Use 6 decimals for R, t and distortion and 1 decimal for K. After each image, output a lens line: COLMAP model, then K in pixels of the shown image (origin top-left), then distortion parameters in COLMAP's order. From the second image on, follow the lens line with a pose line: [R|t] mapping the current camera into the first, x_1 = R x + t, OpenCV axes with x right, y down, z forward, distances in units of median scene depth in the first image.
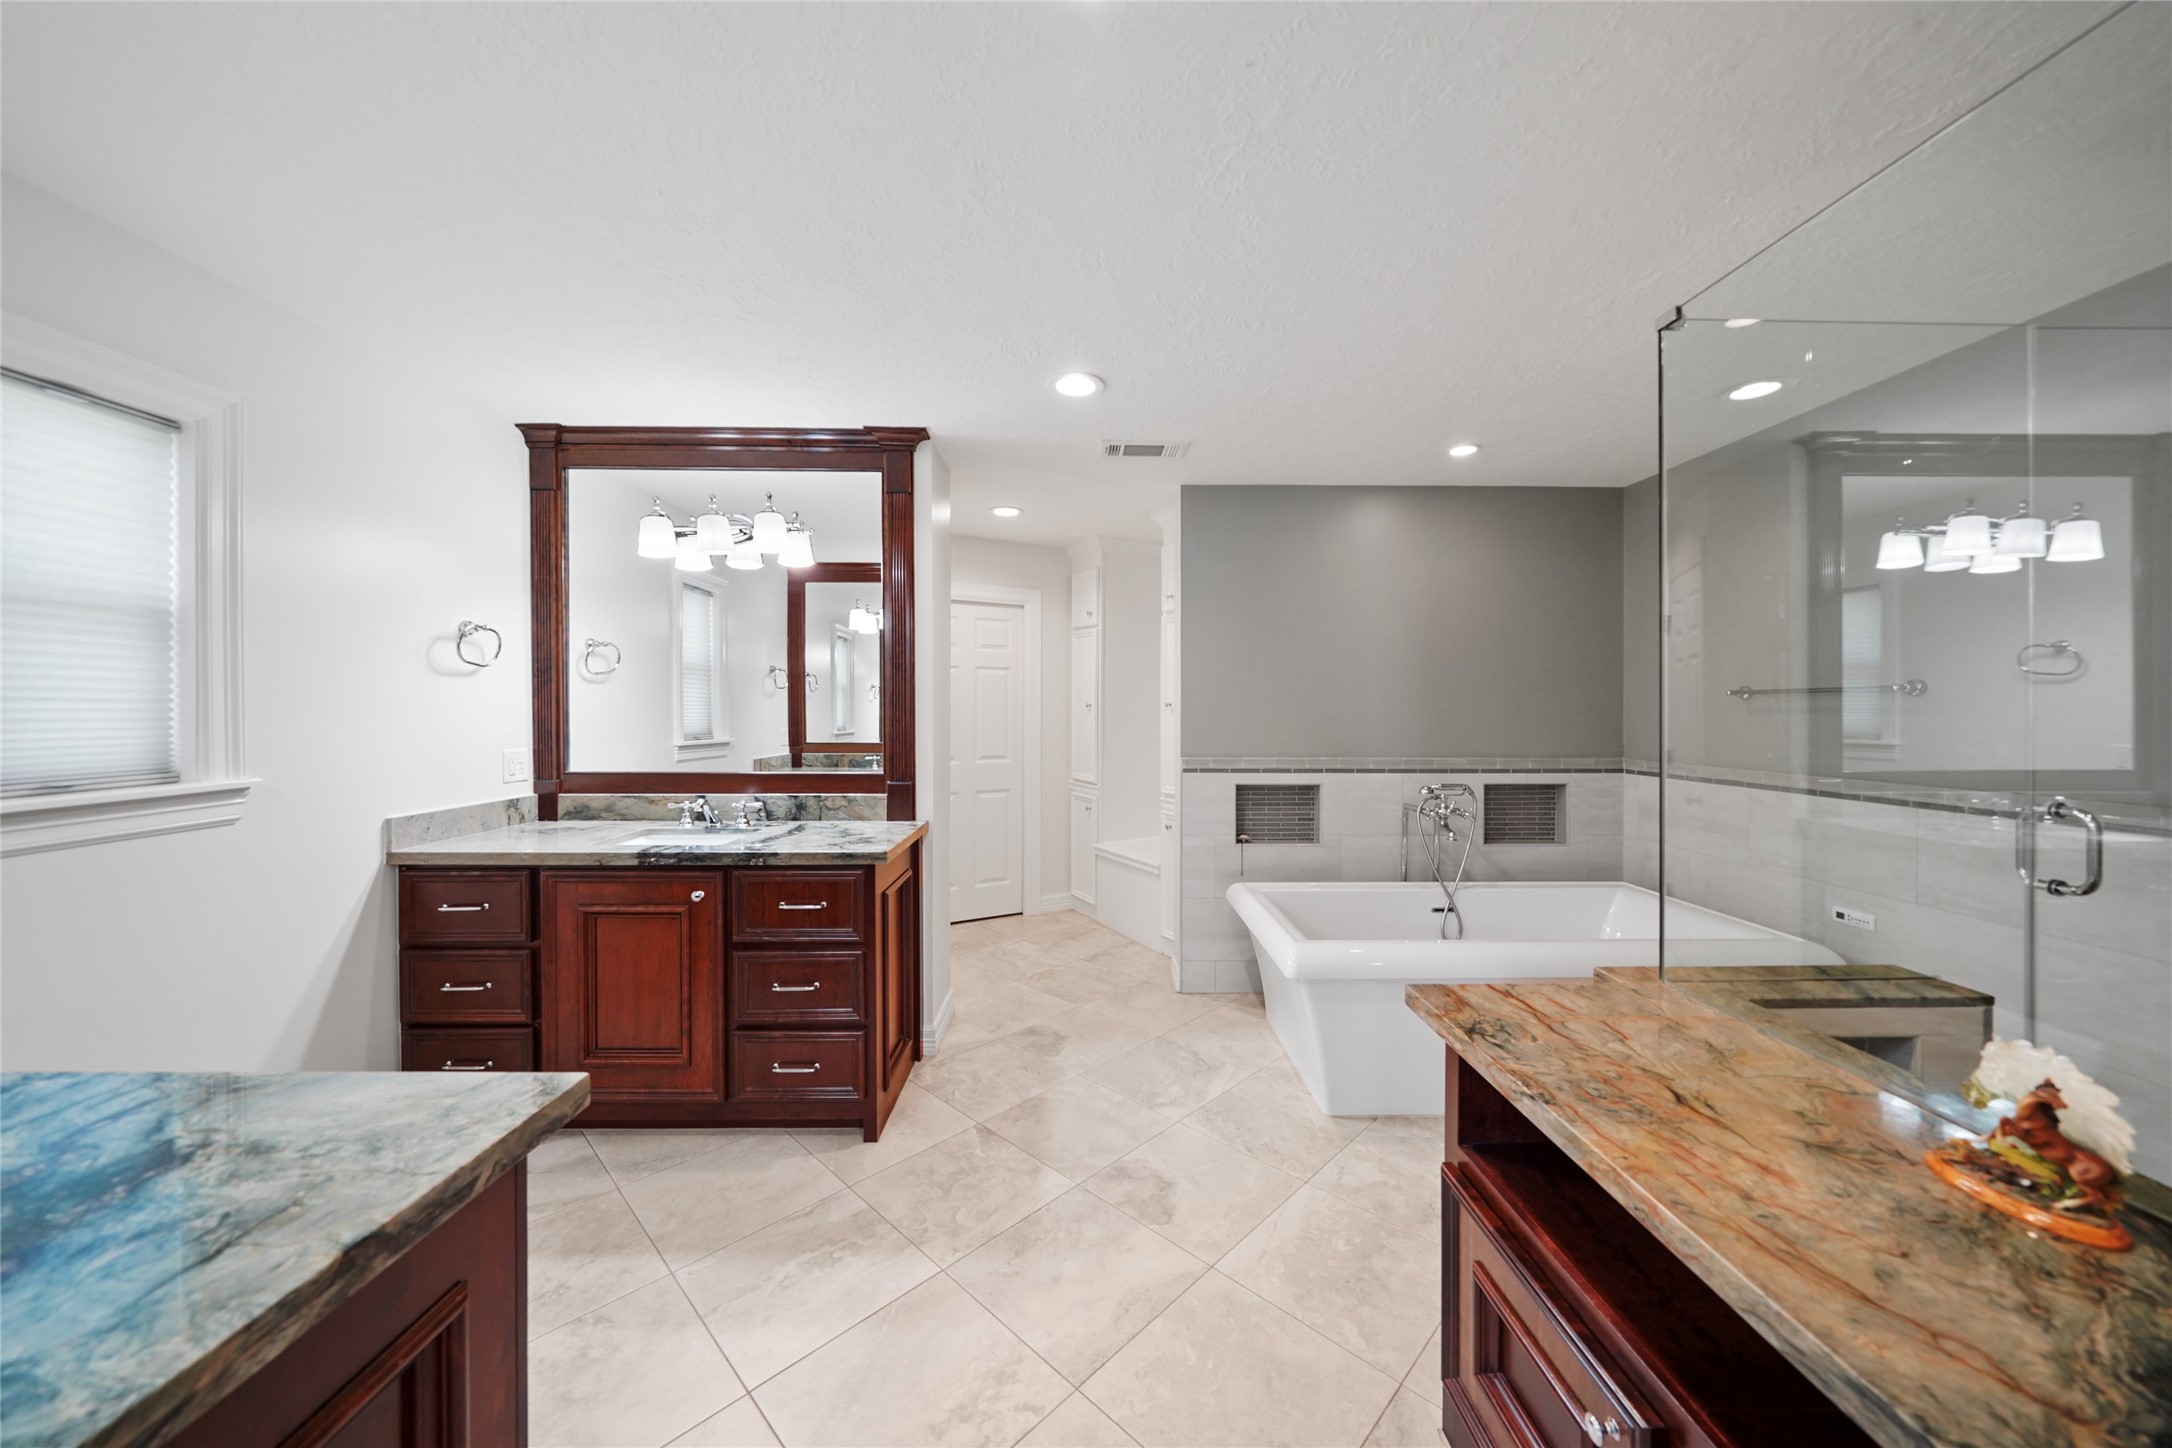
lens RADIAL K [[762.9, 0, 1087.5], [0, 762.9, 713.1], [0, 0, 1]] dist [-0.005493, -0.000189]
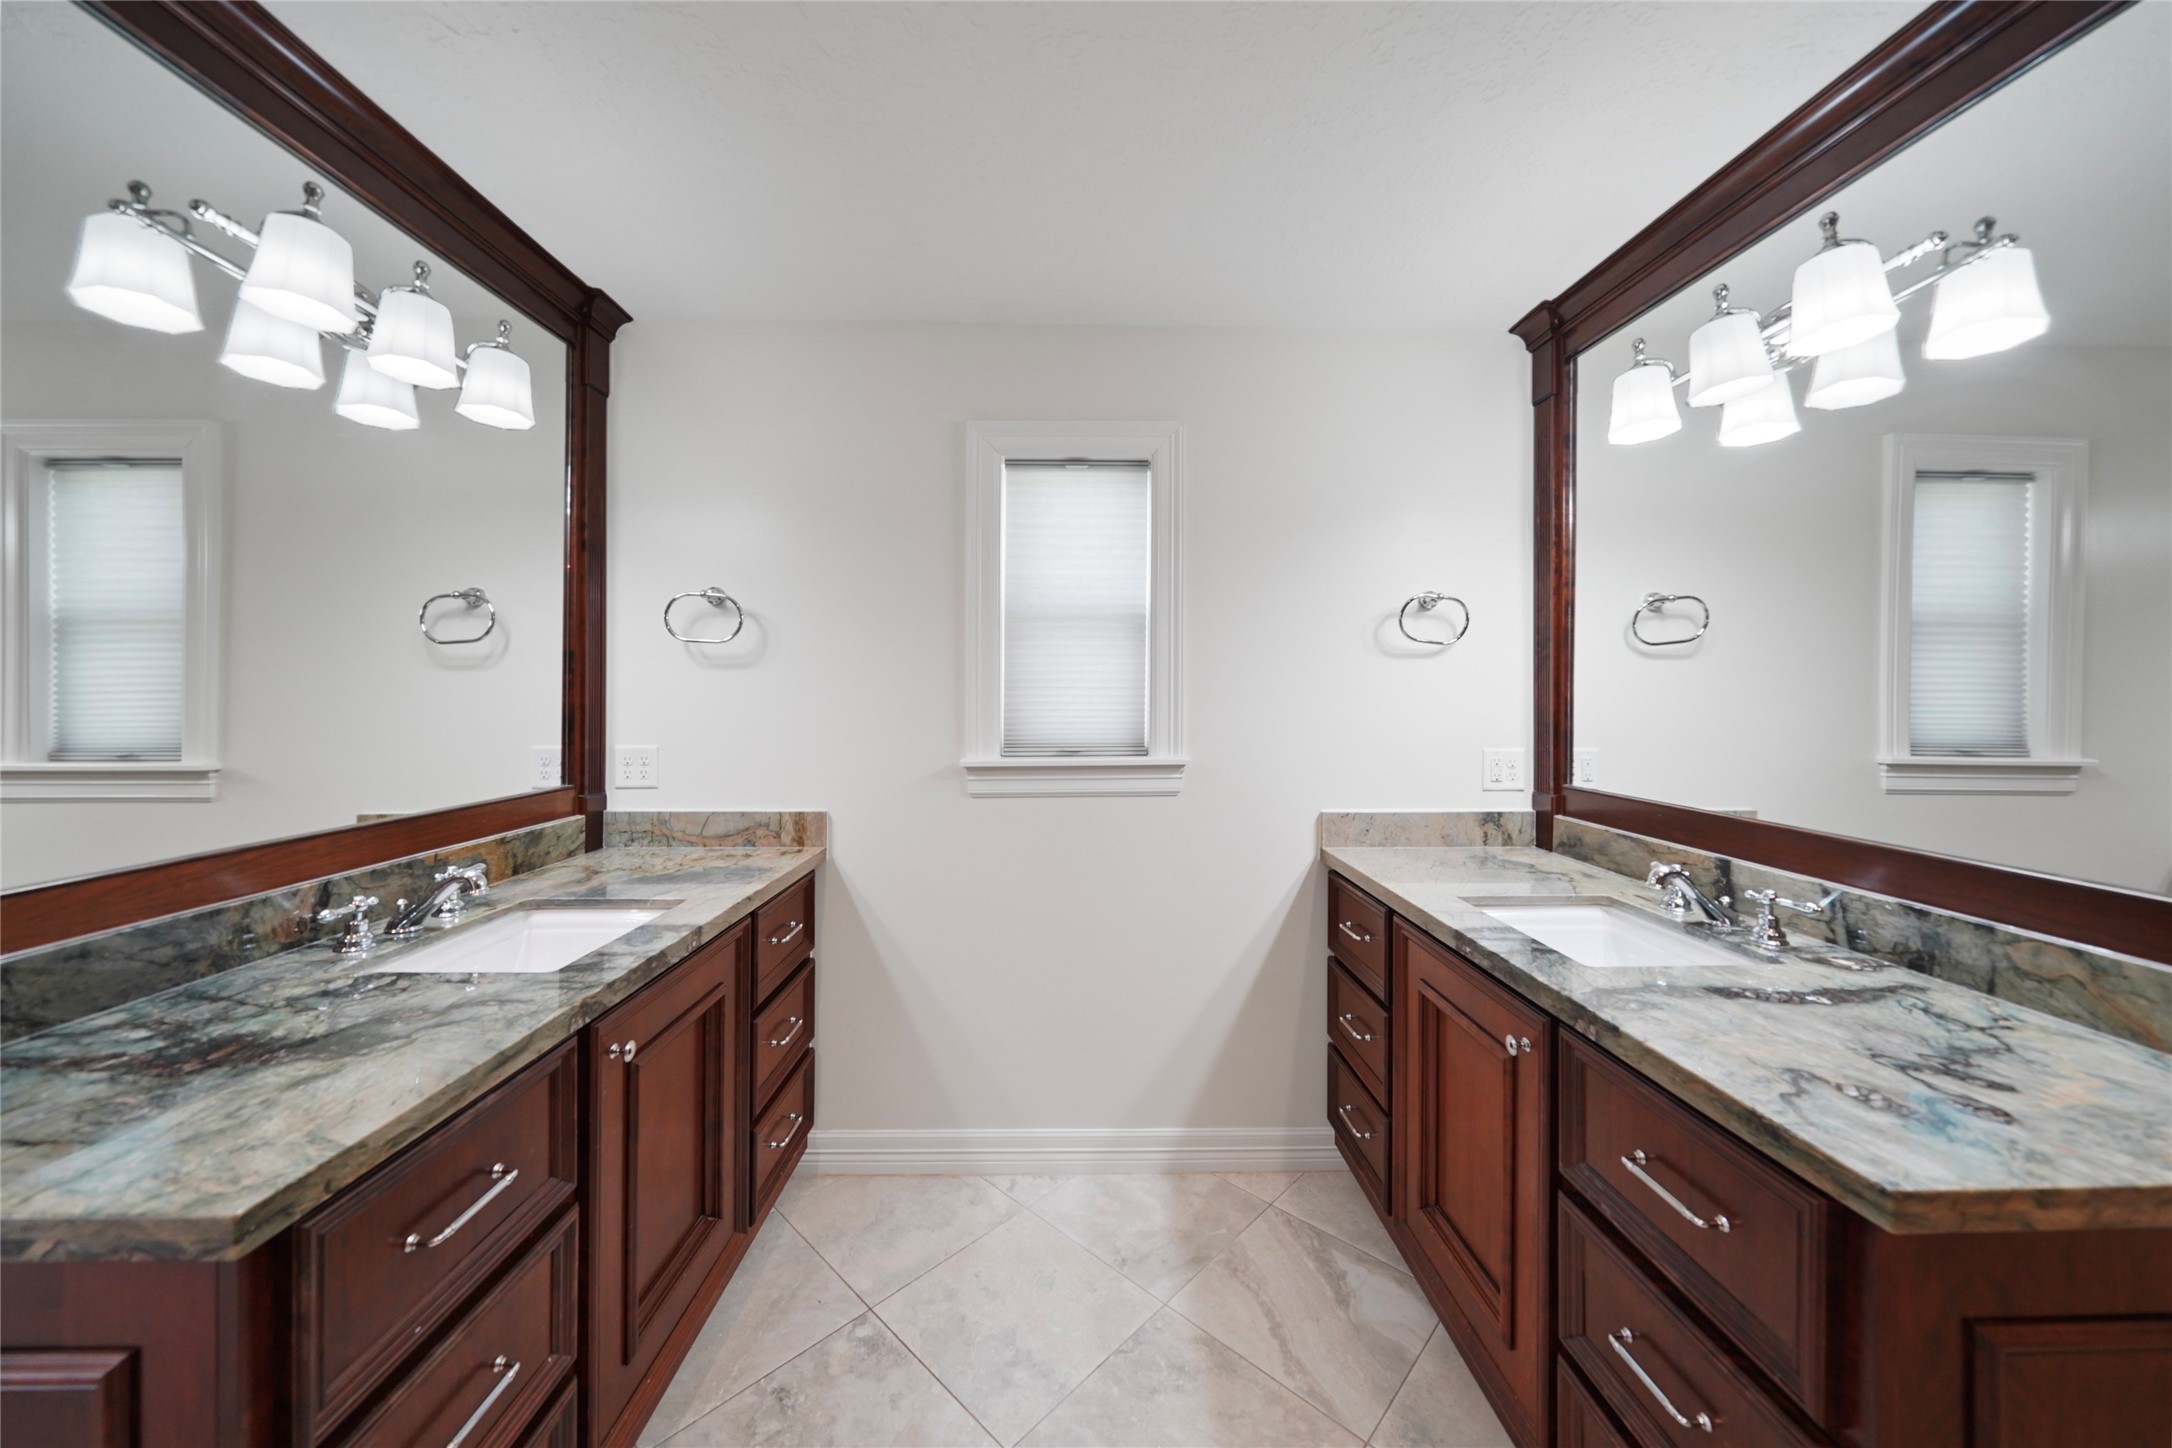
lens RADIAL K [[762.9, 0, 1085.9], [0, 762.9, 695.5], [0, 0, 1]] dist [-0.005493, -0.000189]
pose [[0.018002, -0.000450, -0.999838, 0.015748], [-0.008650, 0.999962, -0.000606, -0.002377], [0.999801, 0.008660, 0.017997, 0.582343]]
